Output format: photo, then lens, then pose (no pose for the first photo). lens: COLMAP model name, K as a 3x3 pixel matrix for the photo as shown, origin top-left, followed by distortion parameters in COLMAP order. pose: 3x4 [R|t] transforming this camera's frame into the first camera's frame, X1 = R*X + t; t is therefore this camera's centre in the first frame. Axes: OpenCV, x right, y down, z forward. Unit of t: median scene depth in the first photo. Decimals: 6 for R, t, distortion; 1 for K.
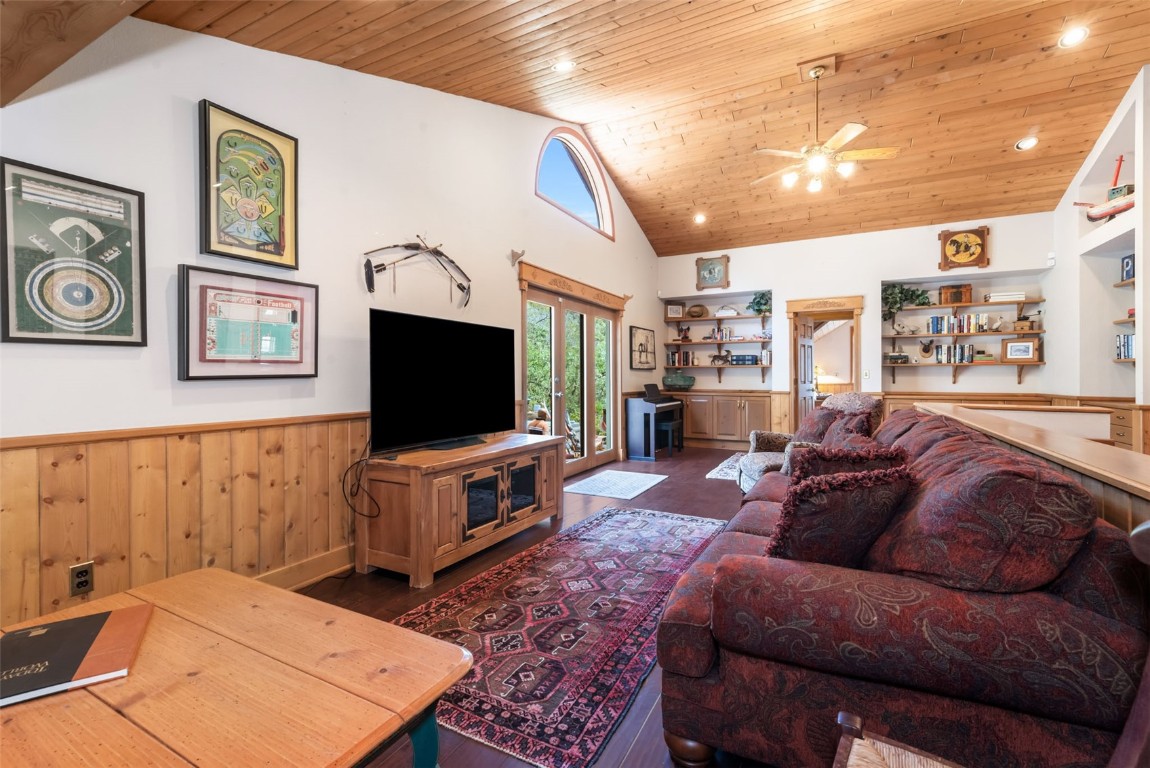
lens RADIAL K [[498.2, 0, 574.9], [0, 498.2, 379.7], [0, 0, 1]] dist [0.001595, 0.000167]
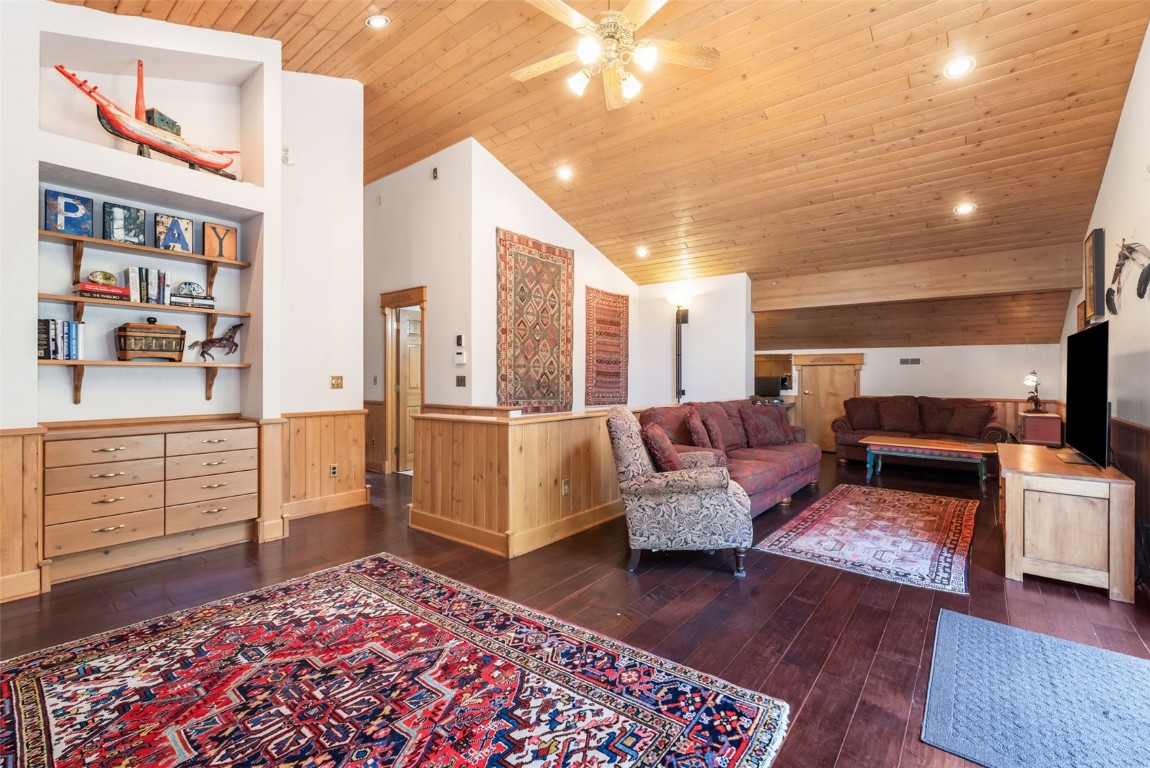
lens RADIAL K [[498.2, 0, 575.9], [0, 498.2, 381.0], [0, 0, 1]] dist [0.001595, 0.000167]
pose [[-0.982233, -0.004652, 0.187610, 0.544565], [-0.002982, 0.999953, 0.009180, -0.027694], [-0.187644, 0.008457, -0.982201, 2.145104]]
